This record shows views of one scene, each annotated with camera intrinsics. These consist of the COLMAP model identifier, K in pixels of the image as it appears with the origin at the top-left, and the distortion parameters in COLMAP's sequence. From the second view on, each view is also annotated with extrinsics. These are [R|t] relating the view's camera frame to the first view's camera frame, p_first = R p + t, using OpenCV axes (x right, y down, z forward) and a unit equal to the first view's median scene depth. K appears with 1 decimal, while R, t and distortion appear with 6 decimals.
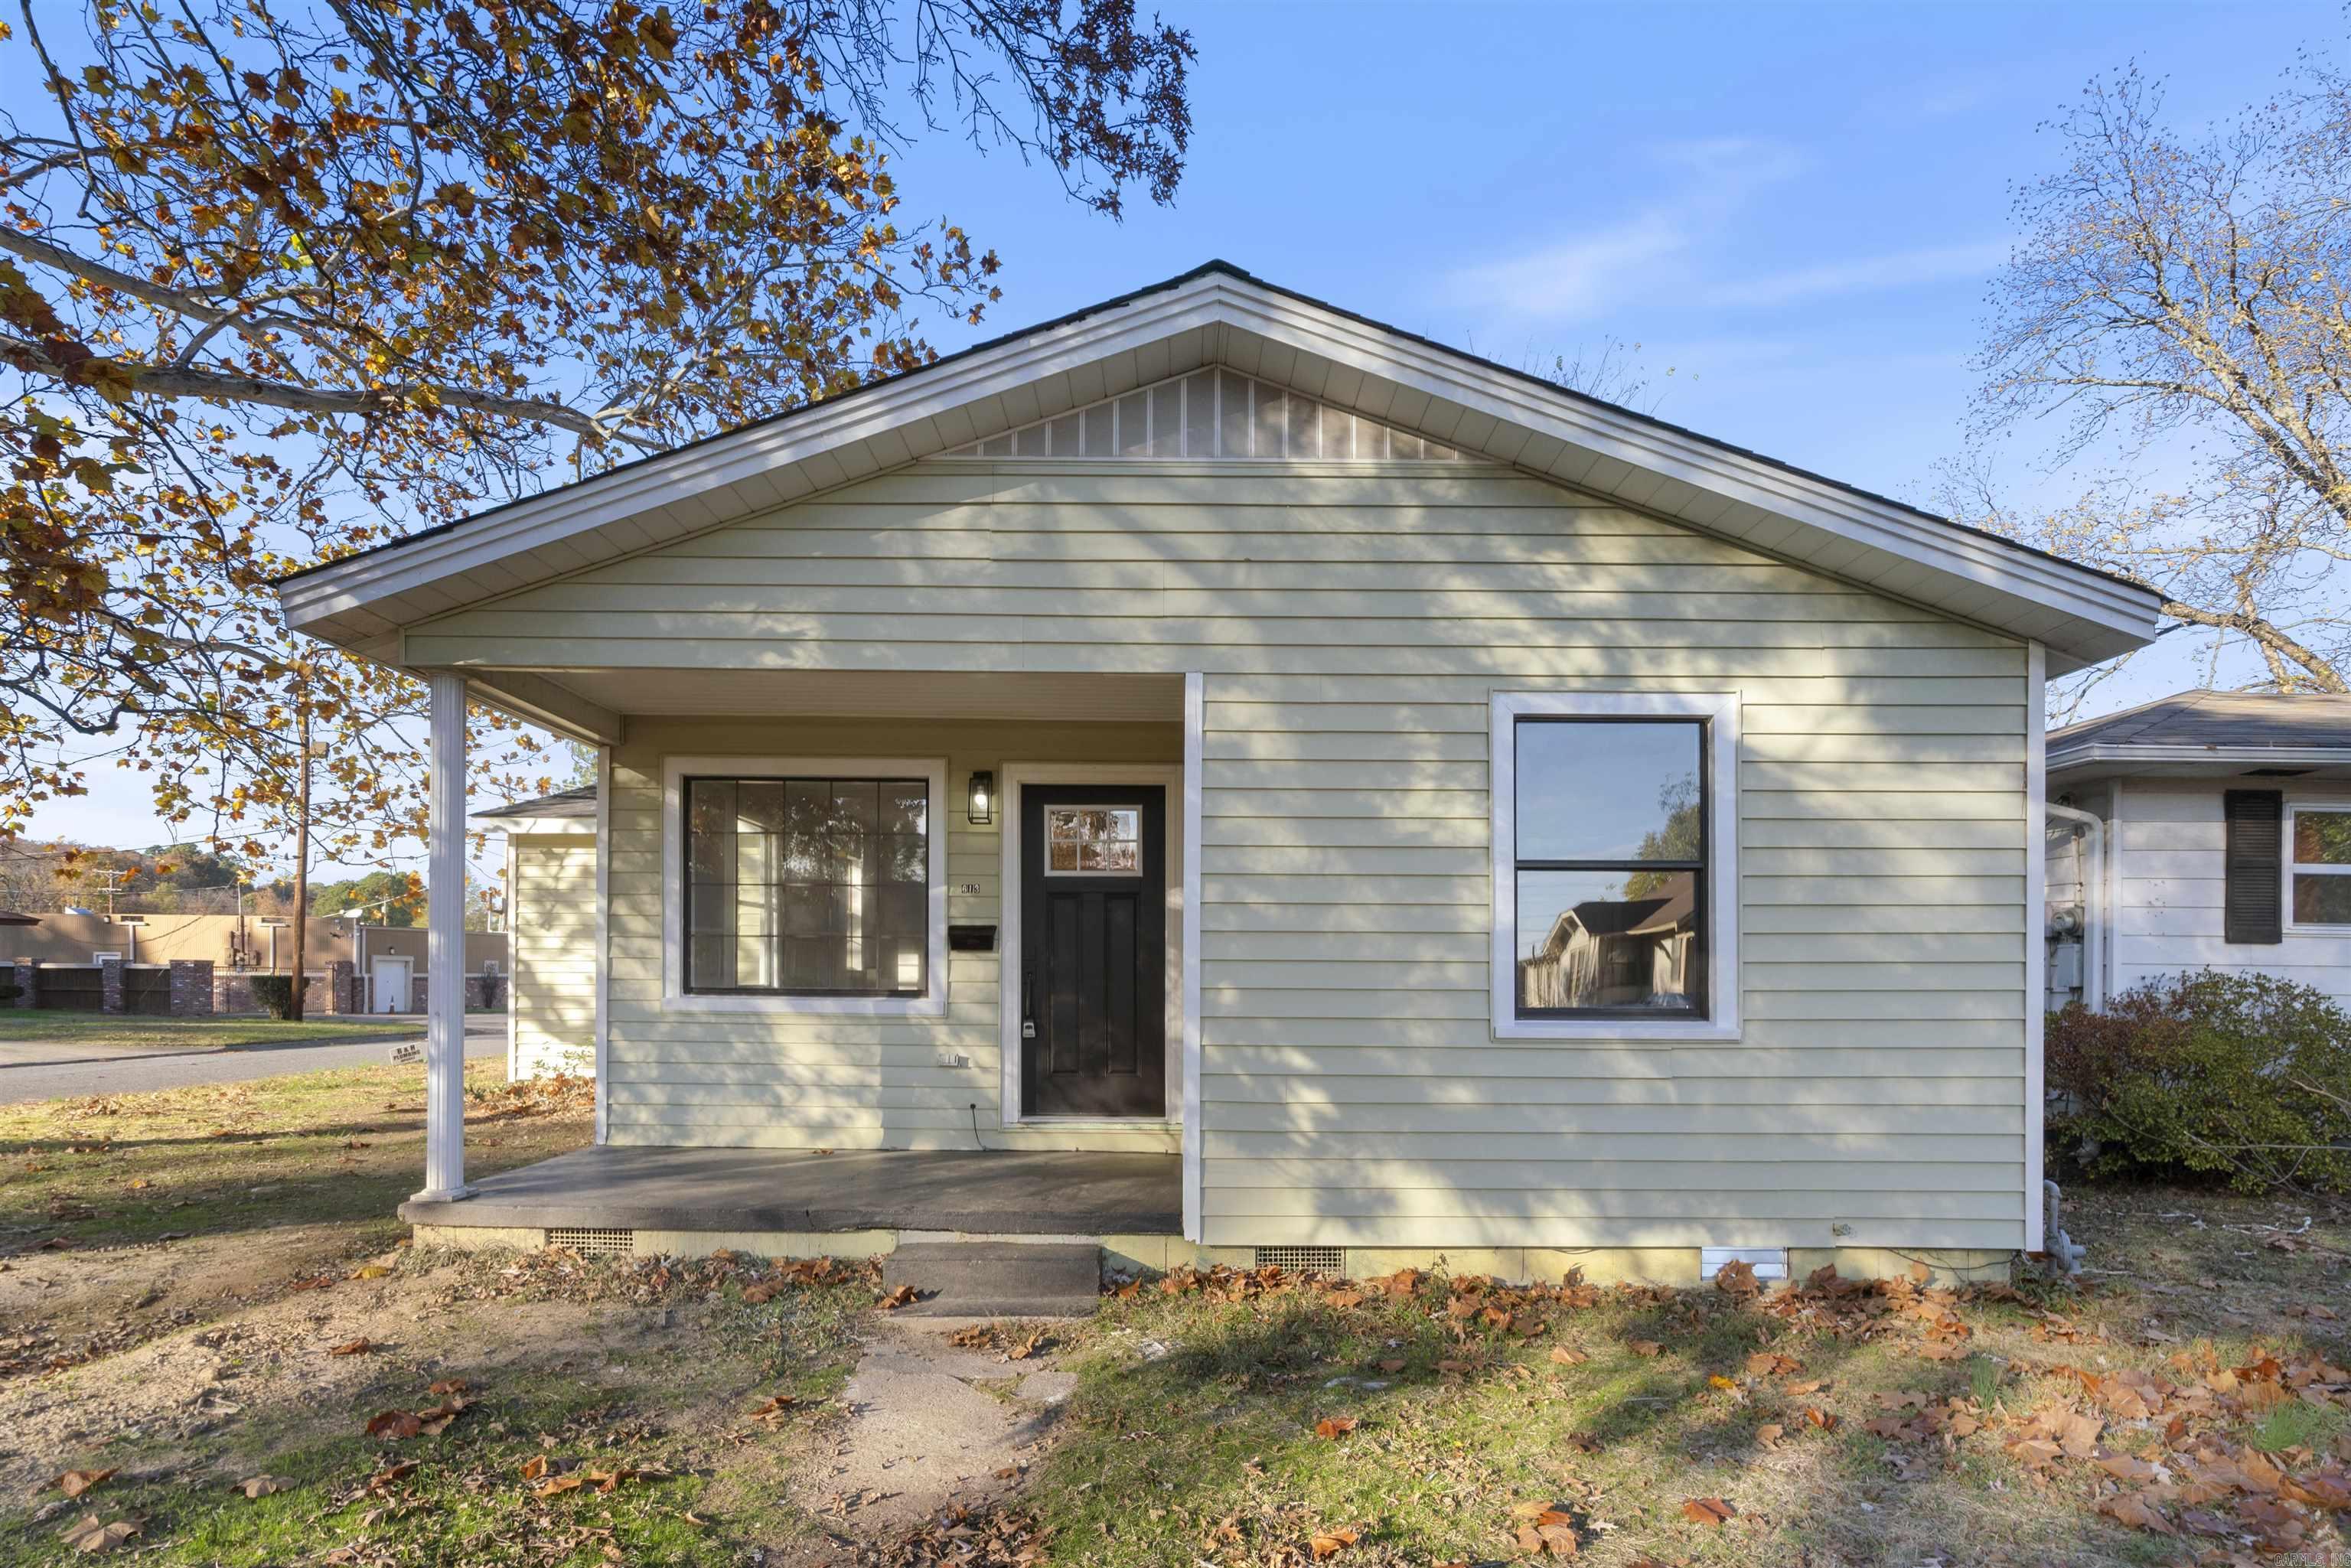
lens RADIAL K [[1148.3, 0, 1175.7], [0, 1148.3, 944.6], [0, 0, 1]] dist [-0.004607, -0.000076]
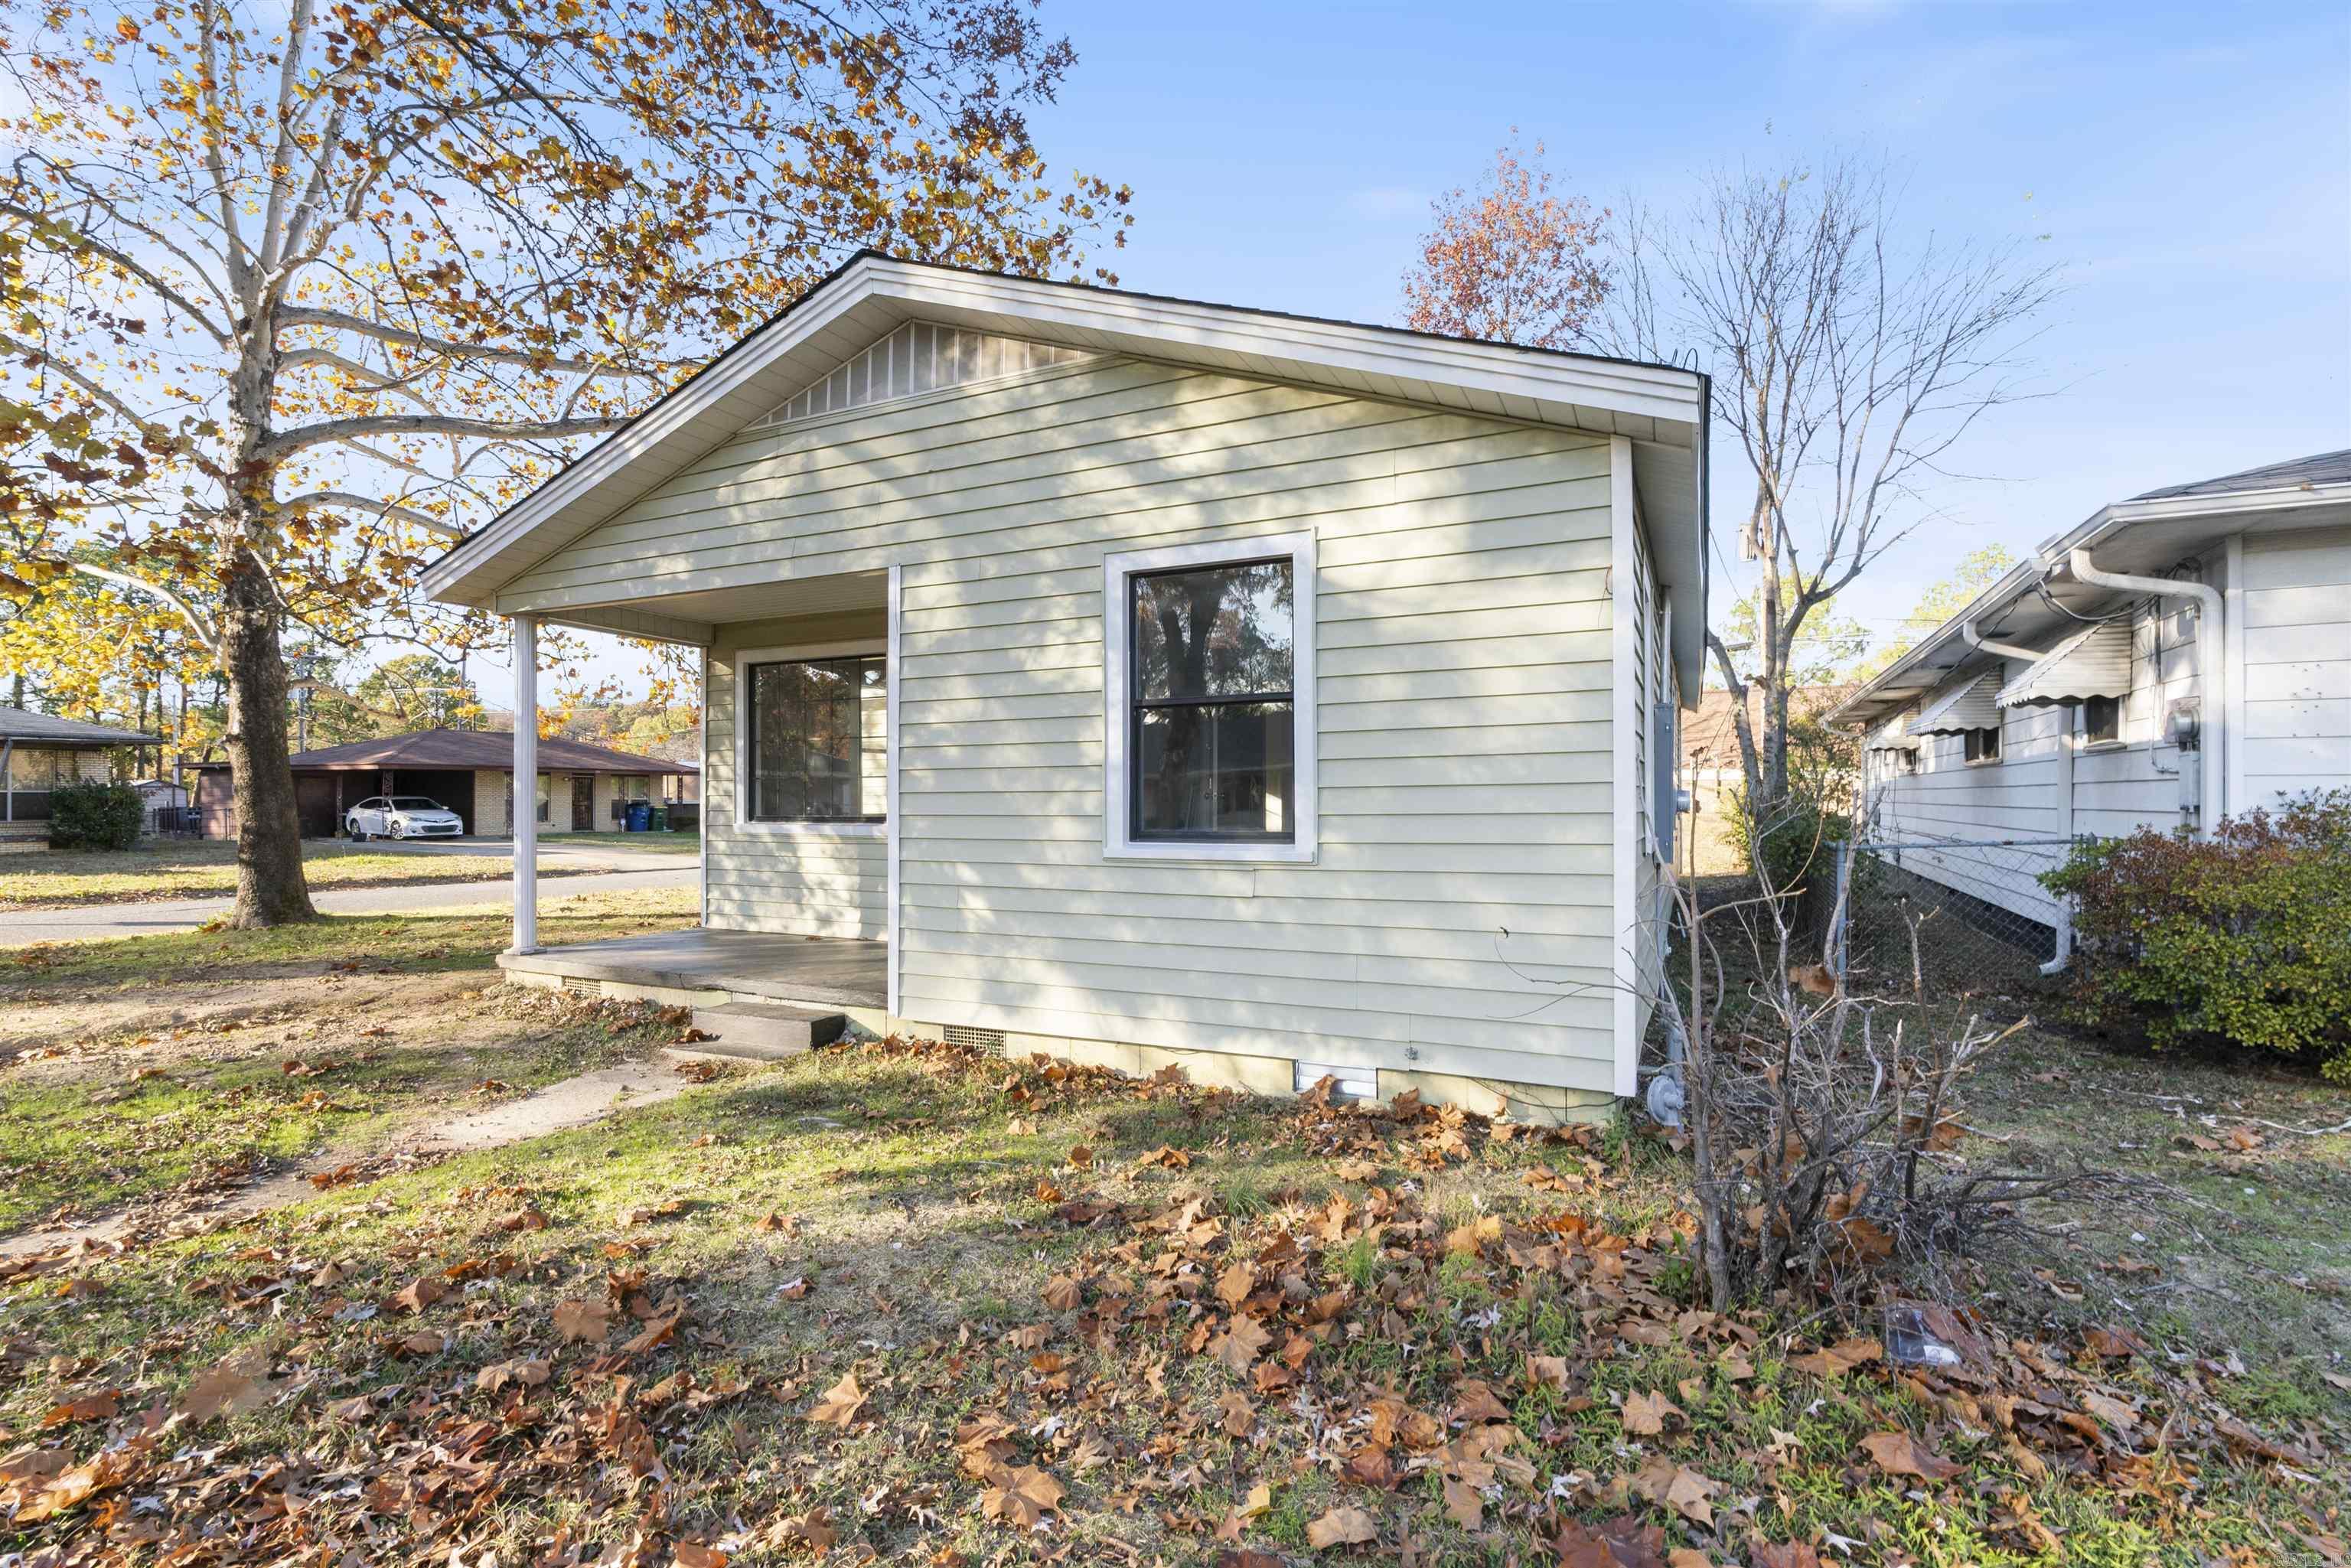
lens RADIAL K [[1095.4, 0, 1165.5], [0, 1095.4, 761.9], [0, 0, 1]] dist [-0.003731, 0.000450]
pose [[0.898402, -0.026636, -0.438365, 0.797909], [0.021557, 0.999630, -0.016561, 0.005524], [0.438644, 0.005429, 0.898644, 0.045276]]
